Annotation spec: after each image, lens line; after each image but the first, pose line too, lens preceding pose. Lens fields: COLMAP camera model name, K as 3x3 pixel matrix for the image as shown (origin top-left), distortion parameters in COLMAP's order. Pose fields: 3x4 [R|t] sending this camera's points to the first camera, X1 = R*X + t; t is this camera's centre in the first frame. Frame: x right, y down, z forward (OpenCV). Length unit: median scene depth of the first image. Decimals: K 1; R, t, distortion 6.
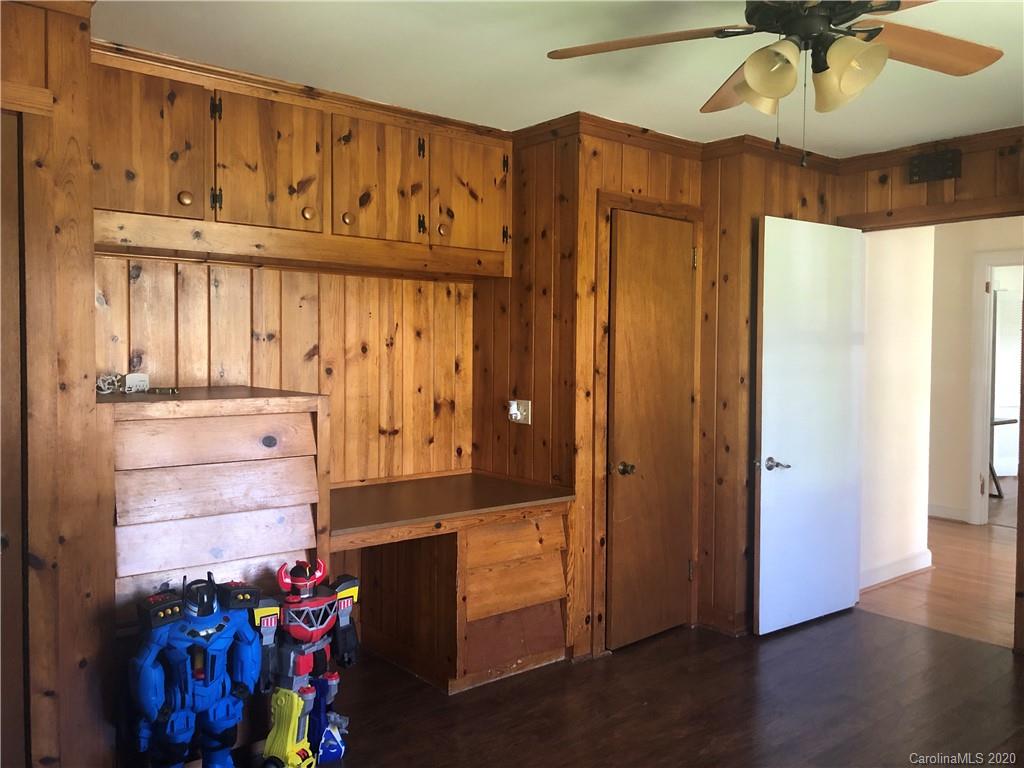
lens RADIAL K [[827.2, 0, 507.7], [0, 827.2, 384.9], [0, 0, 1]] dist [0.000821, -0.006833]
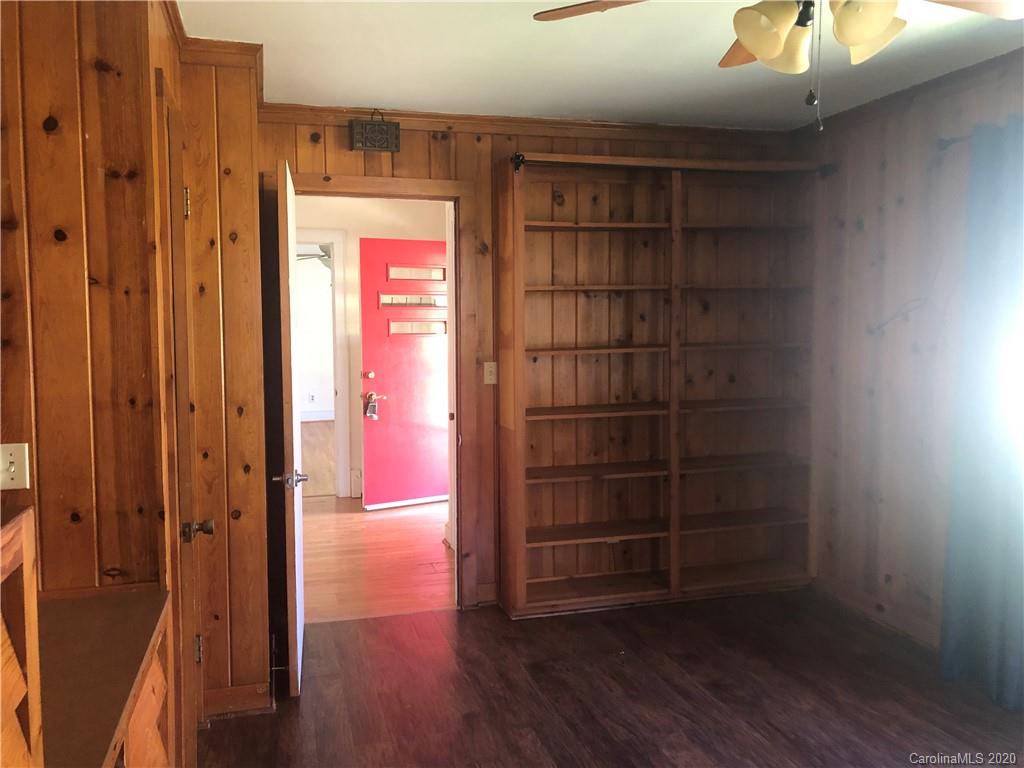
lens RADIAL K [[827.2, 0, 510.4], [0, 827.2, 378.4], [0, 0, 1]] dist [0.000821, -0.006833]
pose [[0.391538, -0.073476, 0.917224, -0.327874], [0.049792, 0.997038, 0.058615, -0.036625], [-0.918814, 0.022720, 0.394037, 0.514291]]
